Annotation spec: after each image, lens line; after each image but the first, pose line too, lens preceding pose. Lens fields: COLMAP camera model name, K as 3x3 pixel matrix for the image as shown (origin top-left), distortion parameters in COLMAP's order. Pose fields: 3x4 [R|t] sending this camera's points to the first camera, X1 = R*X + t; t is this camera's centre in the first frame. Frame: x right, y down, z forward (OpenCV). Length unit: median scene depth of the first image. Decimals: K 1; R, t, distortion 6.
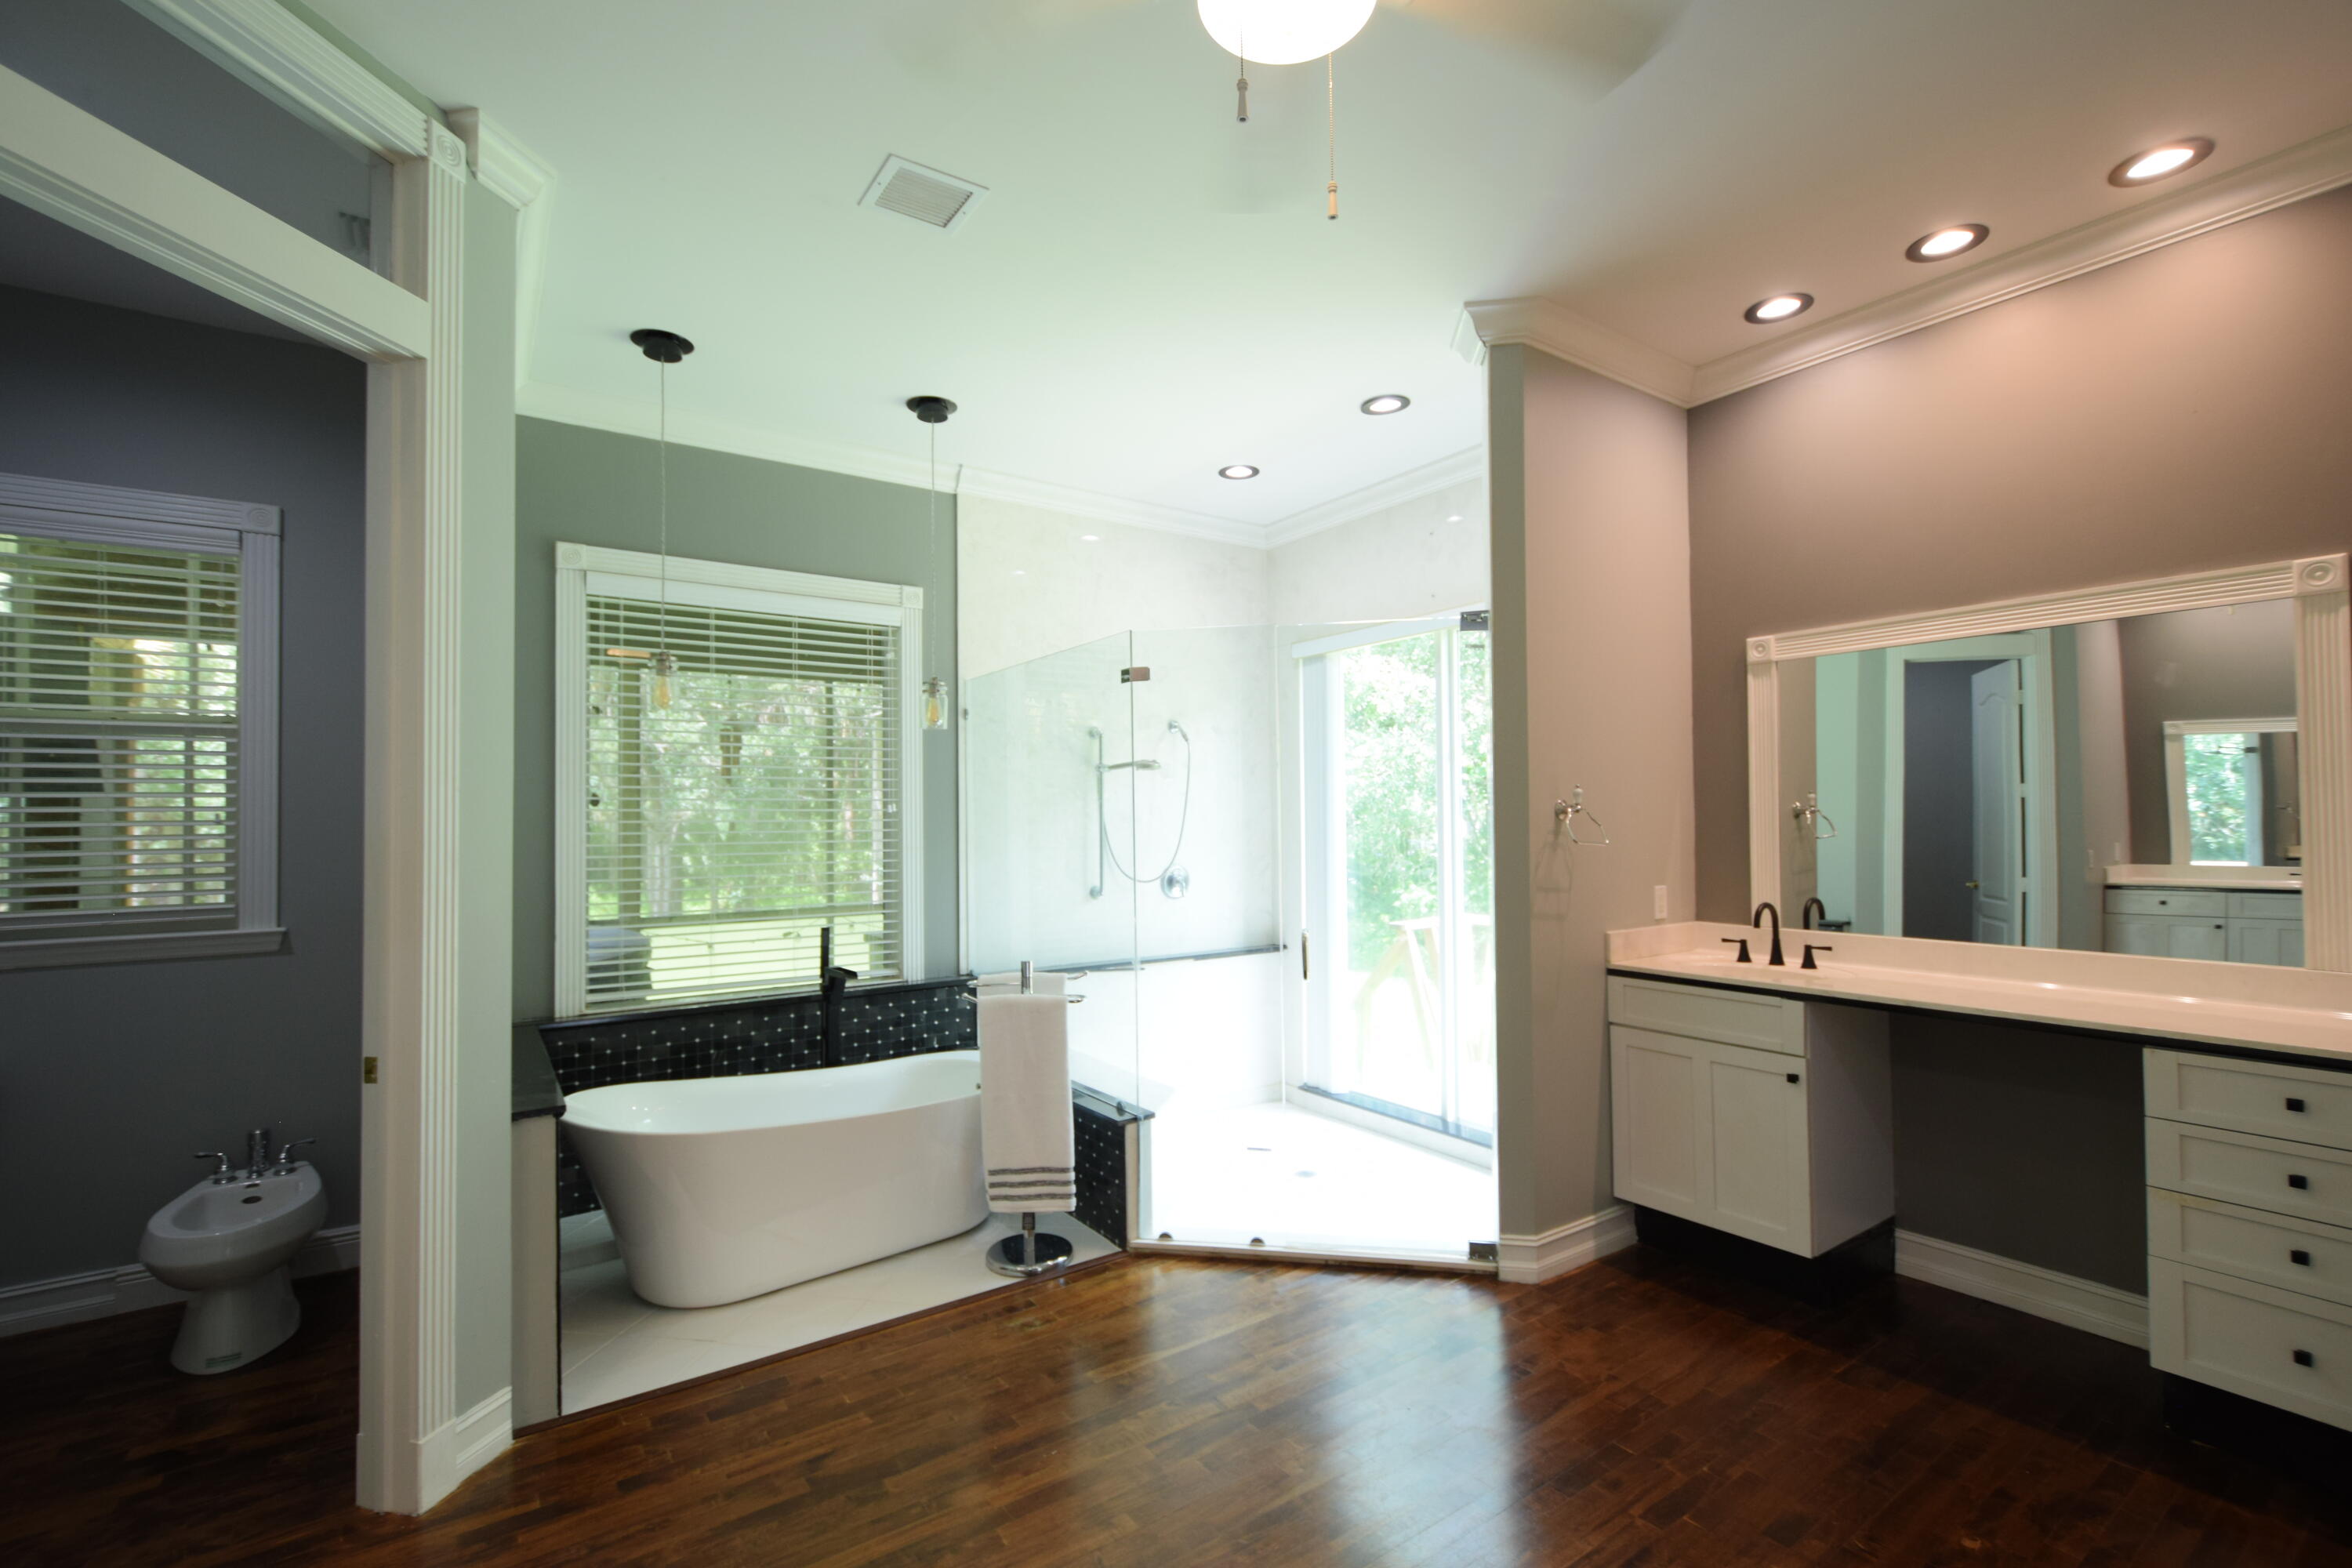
lens RADIAL K [[1030.2, 0, 1175.7], [0, 1030.2, 796.2], [0, 0, 1]] dist [0.010455, -0.008197]
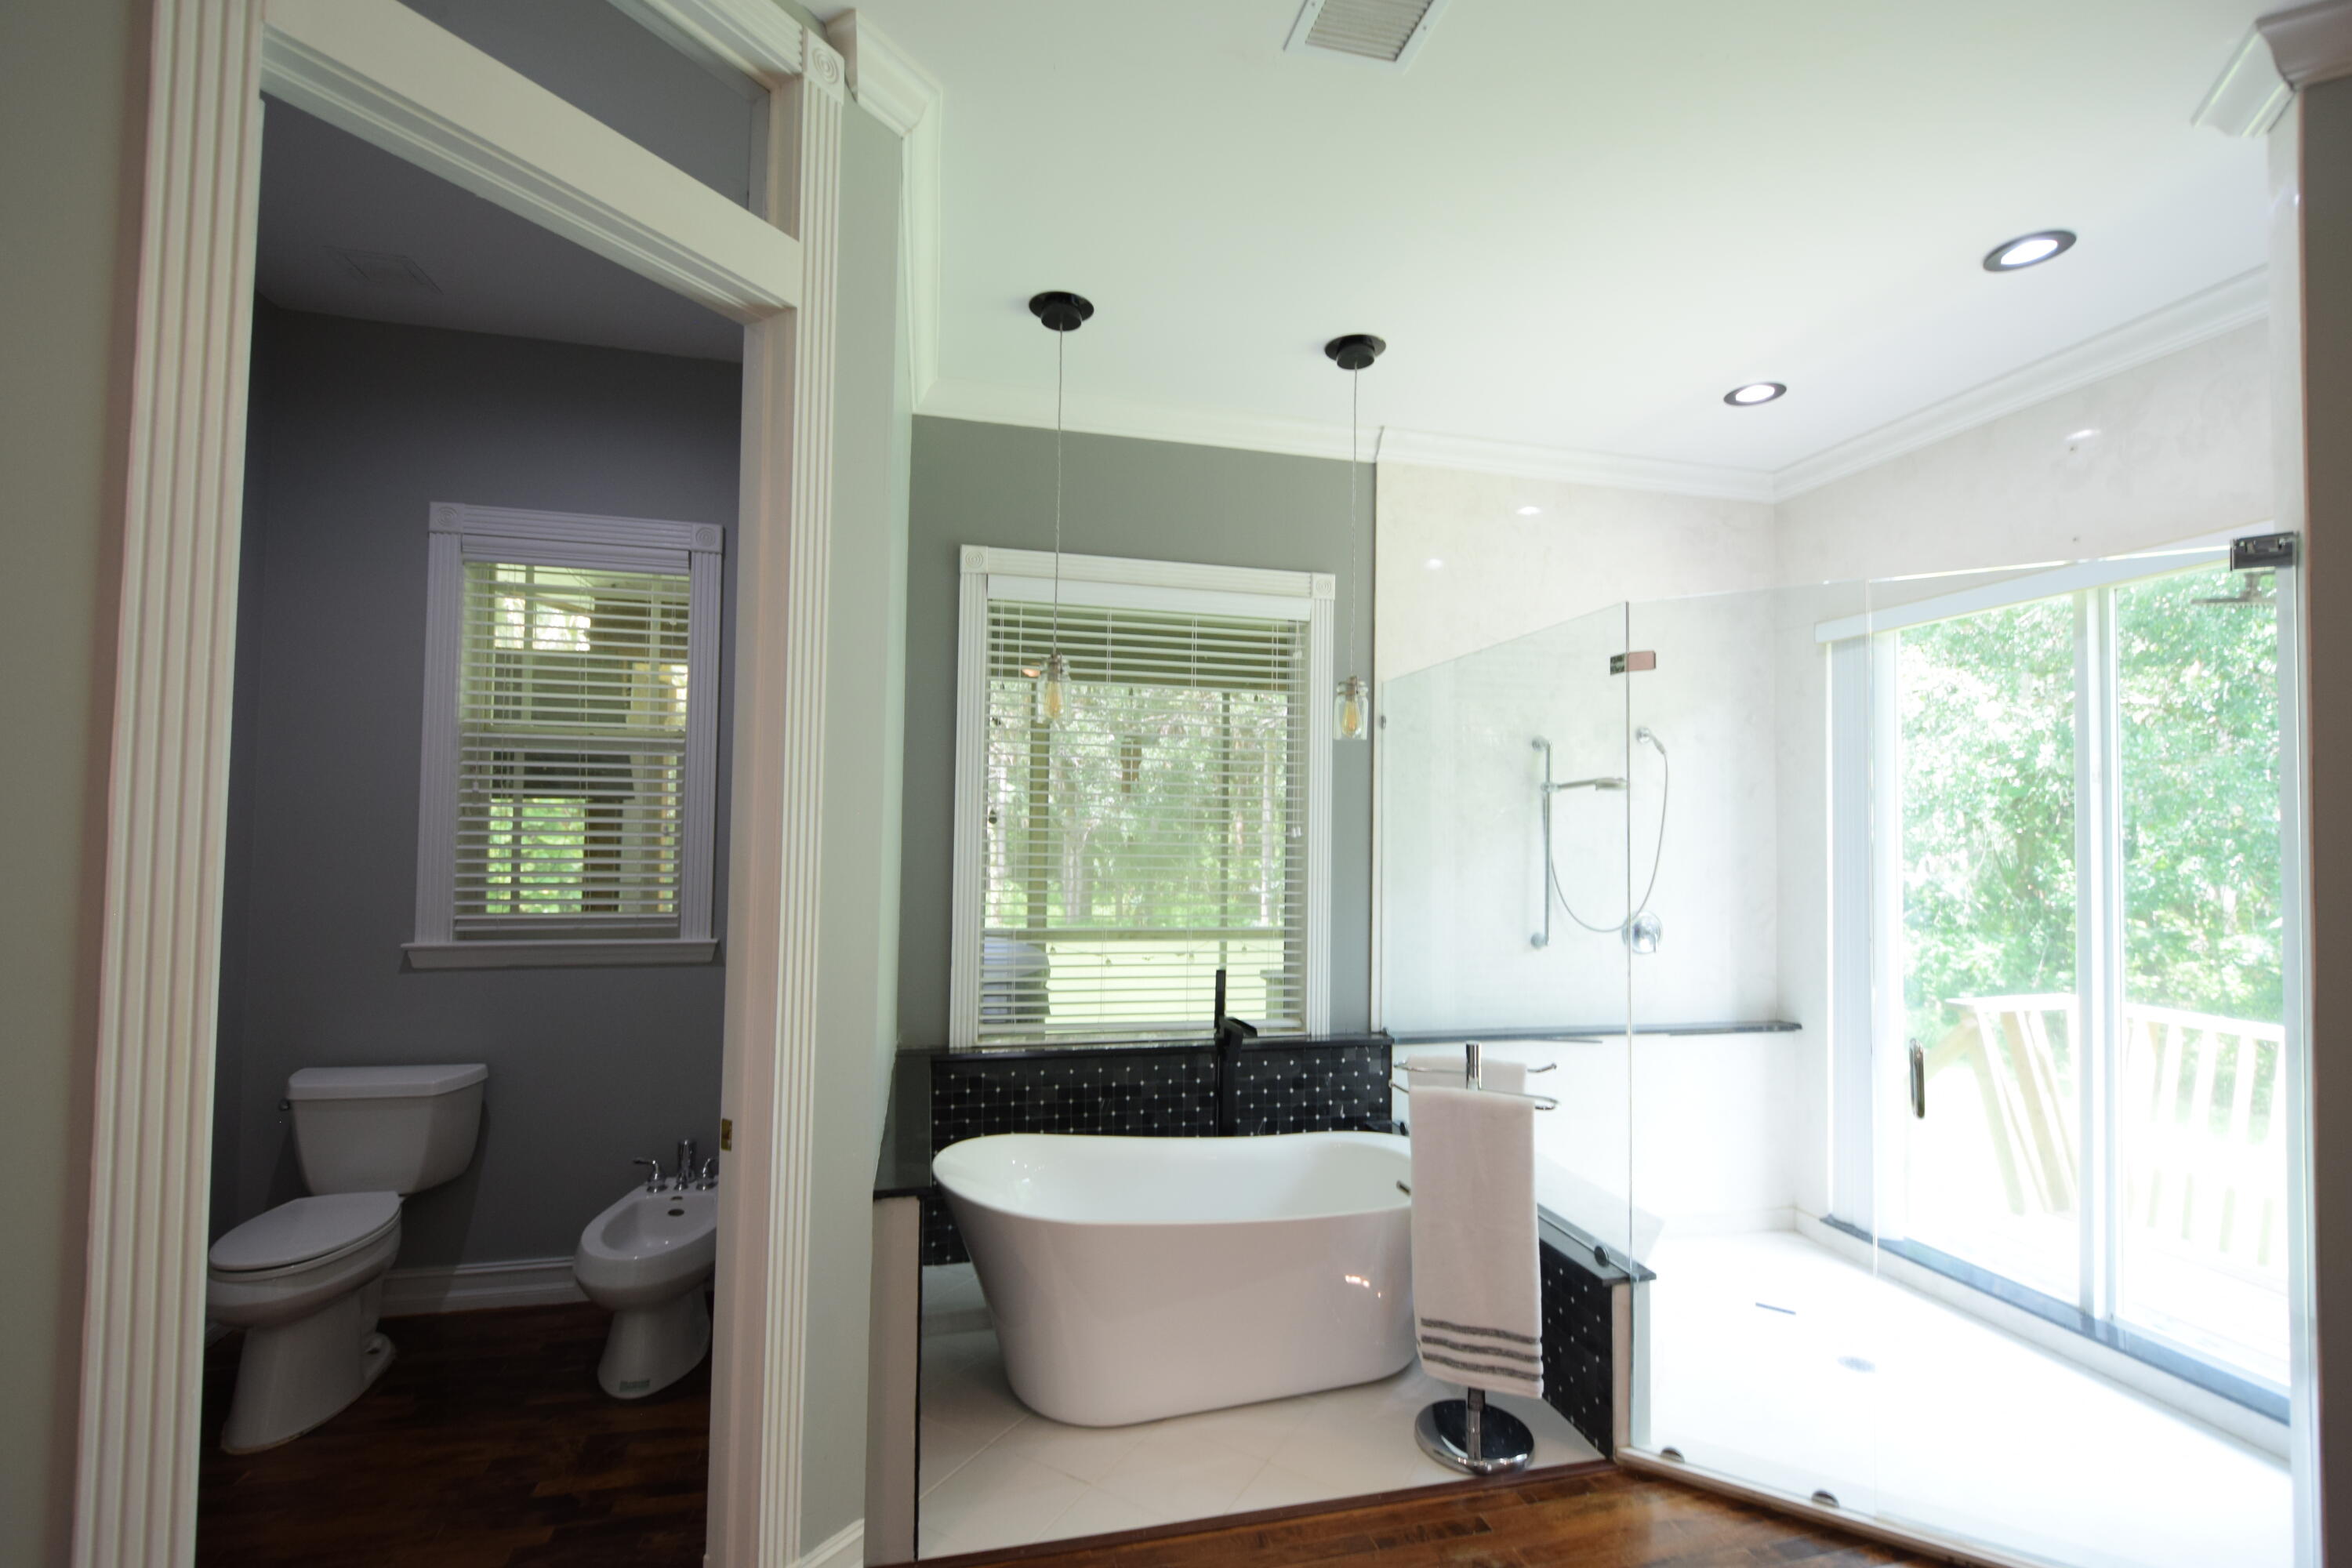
lens RADIAL K [[1030.2, 0, 1175.7], [0, 1030.2, 796.2], [0, 0, 1]] dist [0.010455, -0.008197]
pose [[0.932790, 0.013290, -0.360176, -0.070006], [-0.017721, 0.999802, -0.009003, -0.010241], [0.359985, 0.014780, 0.932841, 0.188853]]
